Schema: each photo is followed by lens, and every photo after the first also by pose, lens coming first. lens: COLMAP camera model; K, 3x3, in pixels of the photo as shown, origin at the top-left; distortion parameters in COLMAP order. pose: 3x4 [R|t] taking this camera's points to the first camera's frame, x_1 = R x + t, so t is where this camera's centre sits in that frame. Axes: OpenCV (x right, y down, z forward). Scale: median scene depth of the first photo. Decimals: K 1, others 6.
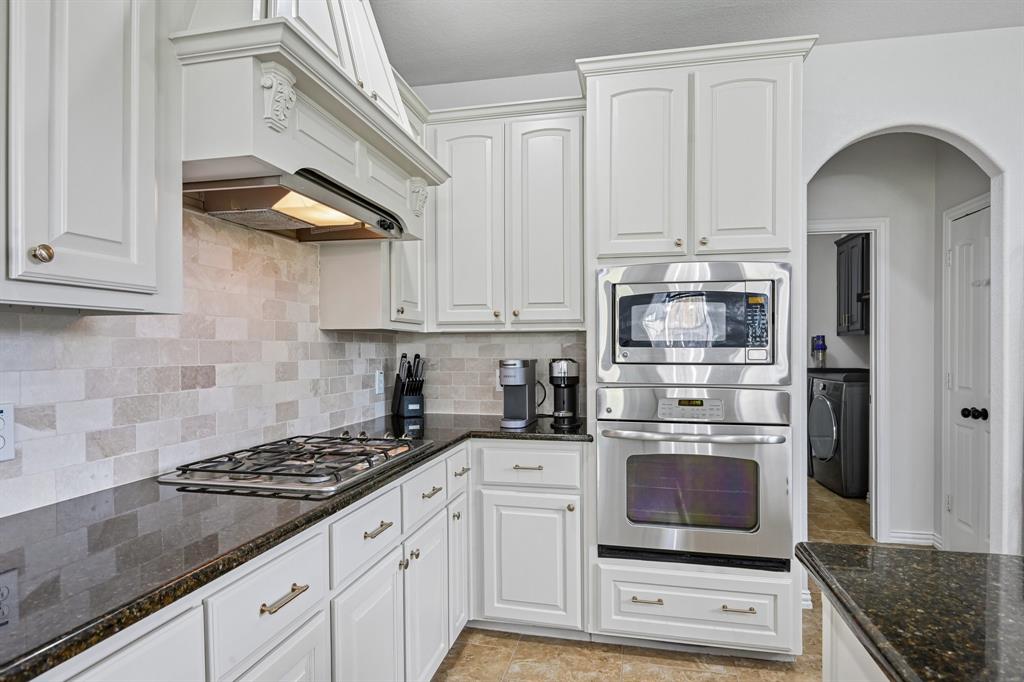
lens RADIAL K [[560.1, 0, 507.8], [0, 560.1, 349.2], [0, 0, 1]] dist [-0.002480, 0.000043]
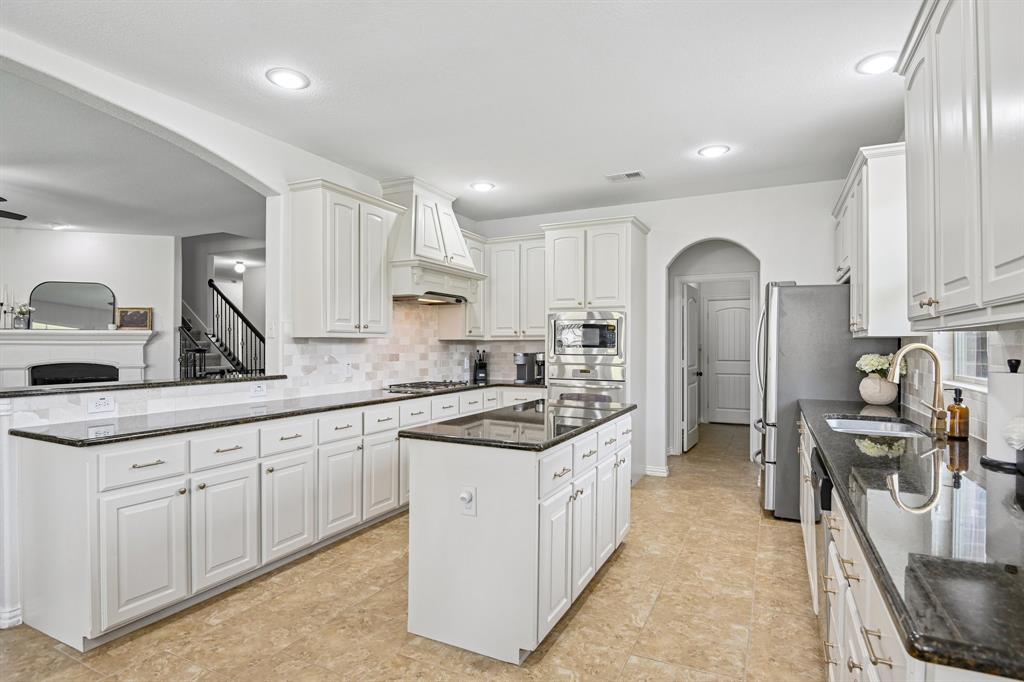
lens RADIAL K [[560.1, 0, 514.9], [0, 560.1, 341.6], [0, 0, 1]] dist [-0.002480, 0.000043]
pose [[0.966936, 0.001141, -0.255016, 0.627259], [-0.003722, 0.999947, -0.009640, -0.005536], [0.254991, 0.010270, 0.966889, -1.302930]]
